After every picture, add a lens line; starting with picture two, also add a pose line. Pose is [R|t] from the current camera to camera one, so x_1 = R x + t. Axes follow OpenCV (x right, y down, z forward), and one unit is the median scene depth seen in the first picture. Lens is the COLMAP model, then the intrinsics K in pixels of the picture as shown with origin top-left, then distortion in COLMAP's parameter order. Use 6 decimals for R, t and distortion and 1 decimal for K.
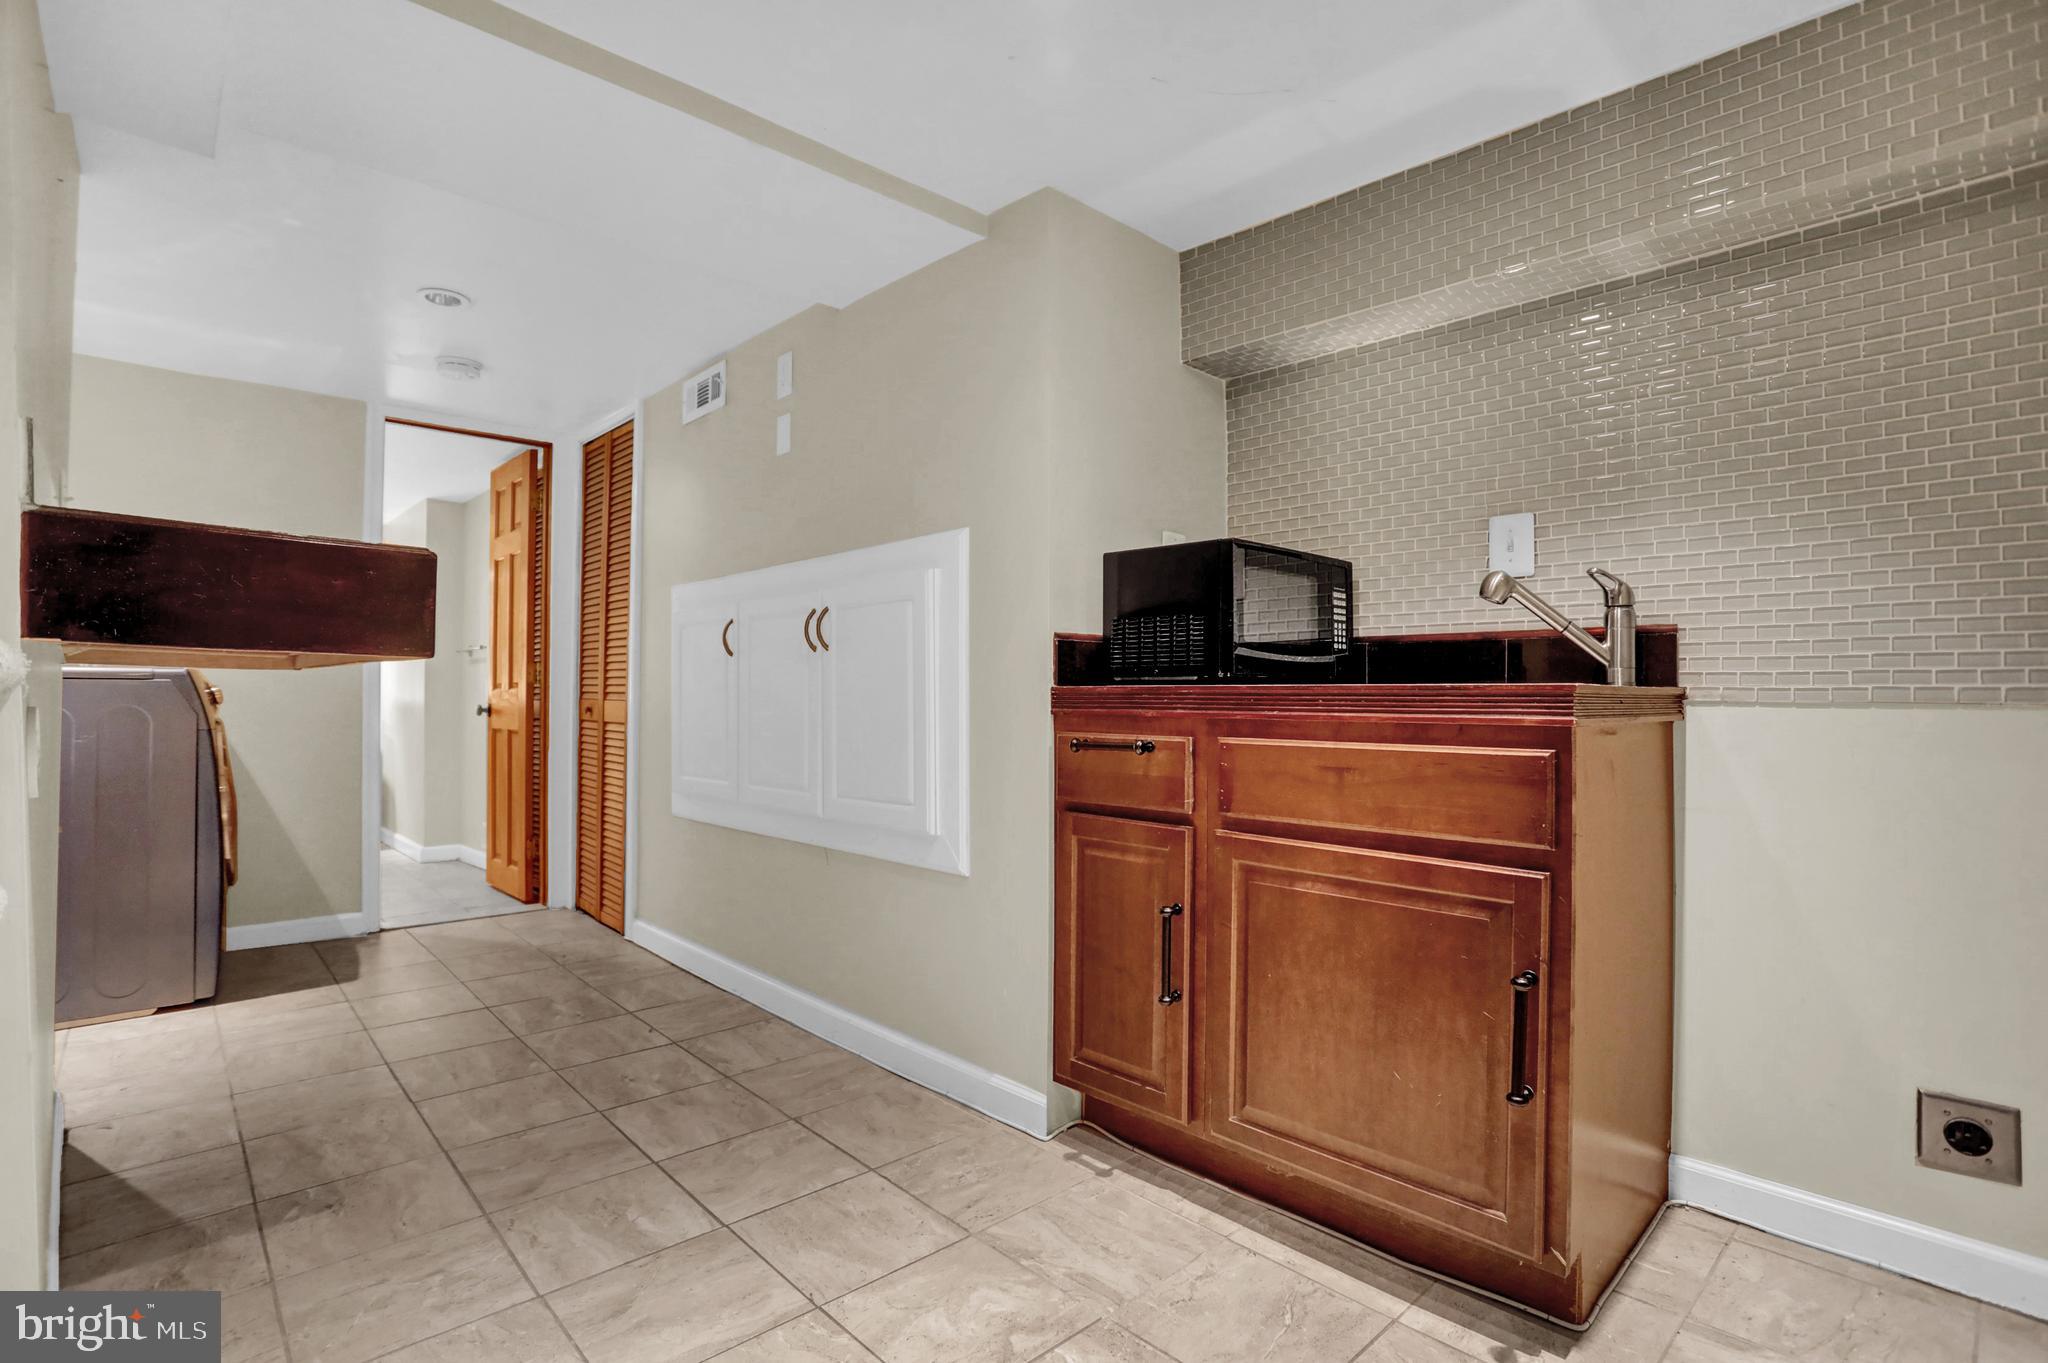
lens RADIAL K [[984.0, 0, 1024.0], [0, 984.0, 681.5], [0, 0, 1]] dist [-0.069997, 0.025358]
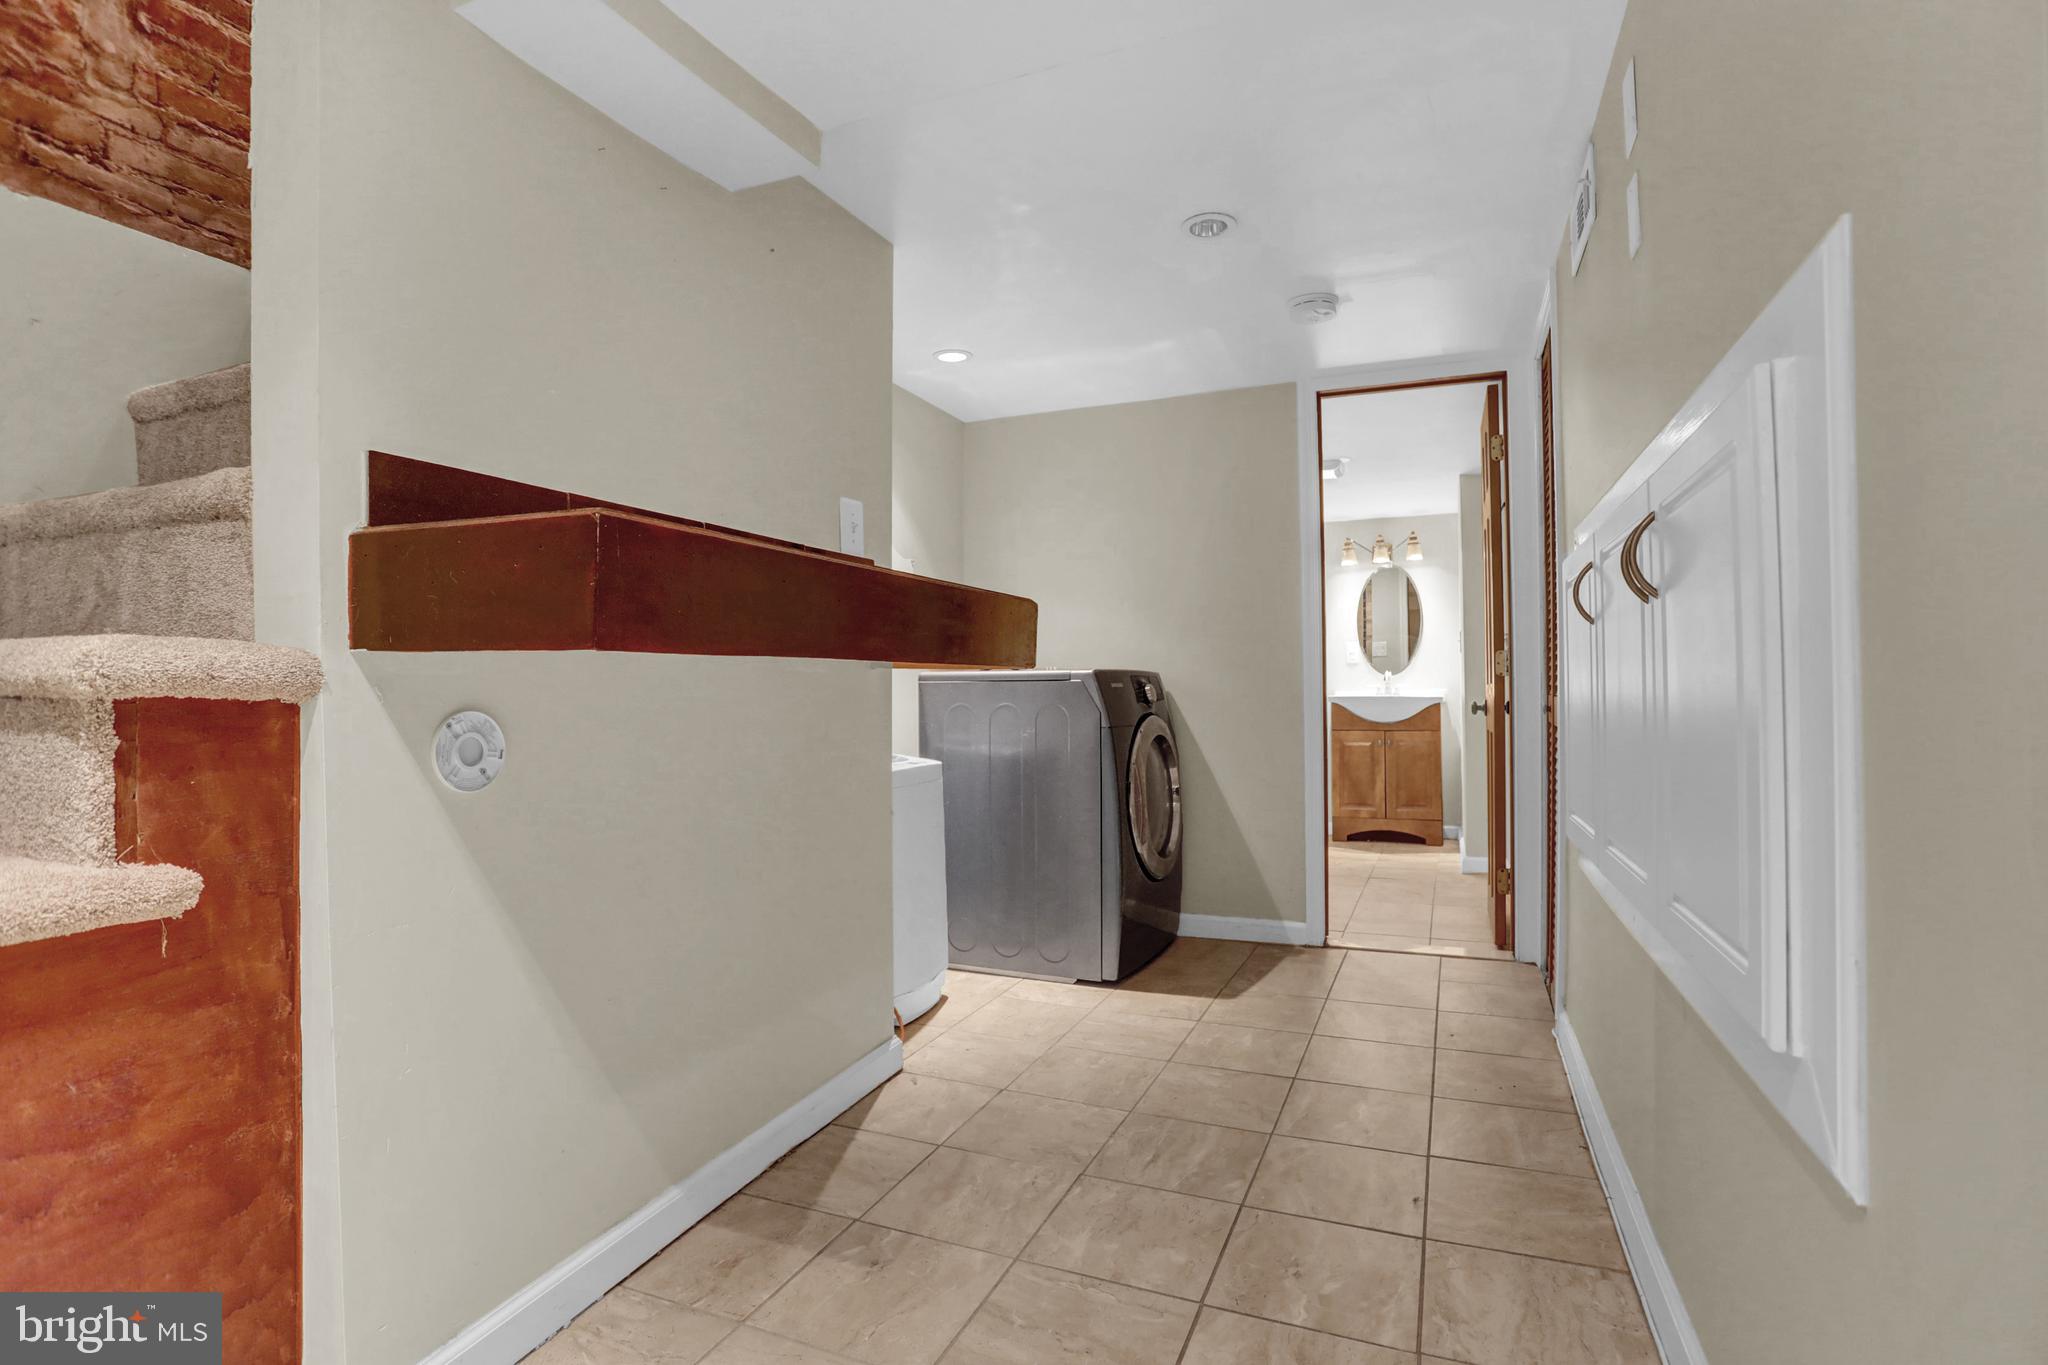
lens RADIAL K [[984.0, 0, 1024.0], [0, 984.0, 682.5], [0, 0, 1]] dist [-0.069997, 0.025358]
pose [[0.399985, -0.015770, -0.916386, 0.125105], [0.021921, 0.999731, -0.007636, 0.008909], [0.916259, -0.017034, 0.400223, 0.570151]]
